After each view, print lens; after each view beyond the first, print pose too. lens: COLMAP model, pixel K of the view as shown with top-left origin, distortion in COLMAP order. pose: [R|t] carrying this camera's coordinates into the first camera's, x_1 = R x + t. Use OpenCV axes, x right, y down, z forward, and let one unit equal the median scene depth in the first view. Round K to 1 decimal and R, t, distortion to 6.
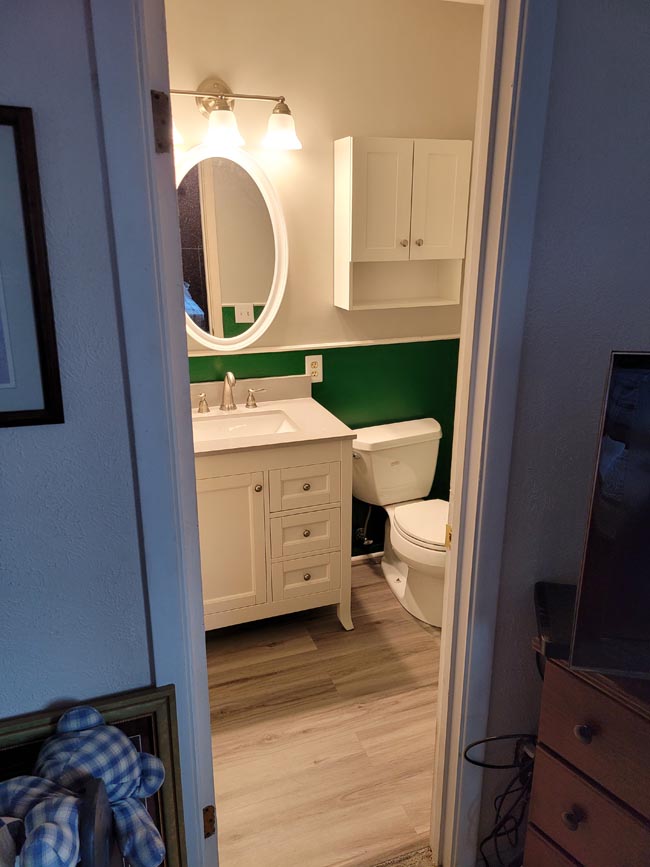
lens RADIAL K [[645.9, 0, 331.5], [0, 645.9, 430.9], [0, 0, 1]] dist [0.067445, -0.053171]
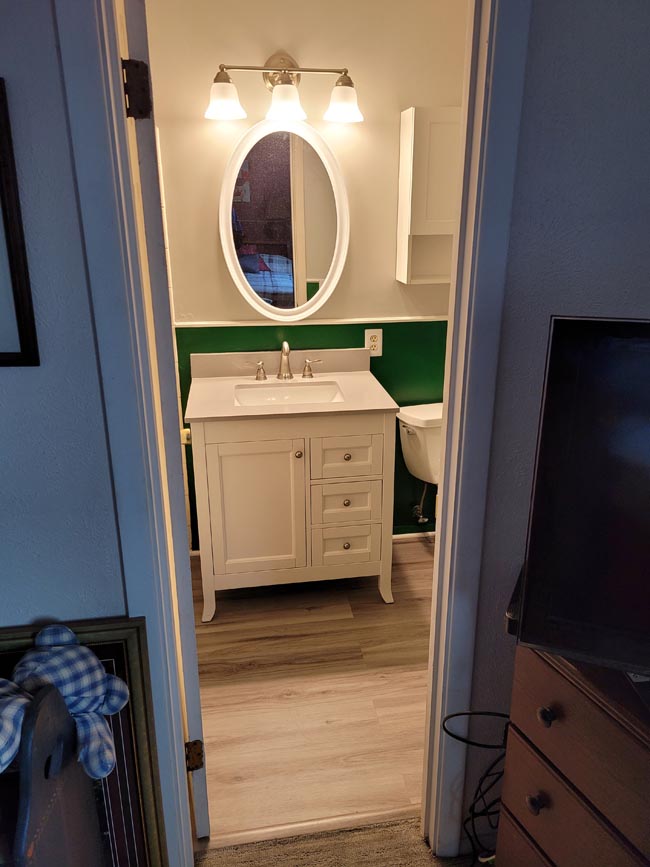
lens RADIAL K [[645.9, 0, 334.2], [0, 645.9, 422.6], [0, 0, 1]] dist [0.067445, -0.053171]
pose [[0.982286, 0.058722, -0.177950, 0.123320], [-0.056069, 0.998228, 0.019910, 0.014401], [0.178803, -0.009580, 0.983838, -0.001215]]
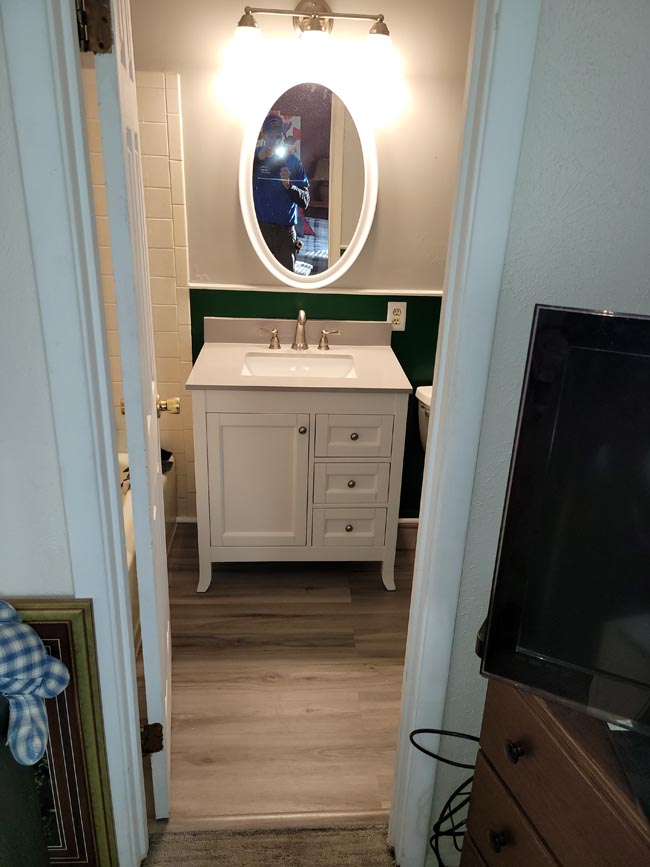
lens RADIAL K [[645.9, 0, 329.8], [0, 645.9, 420.6], [0, 0, 1]] dist [0.067445, -0.053171]
pose [[0.959270, 0.136490, -0.247329, 0.167911], [-0.122050, 0.989845, 0.072880, -0.002510], [0.254765, -0.039725, 0.966187, 0.064253]]
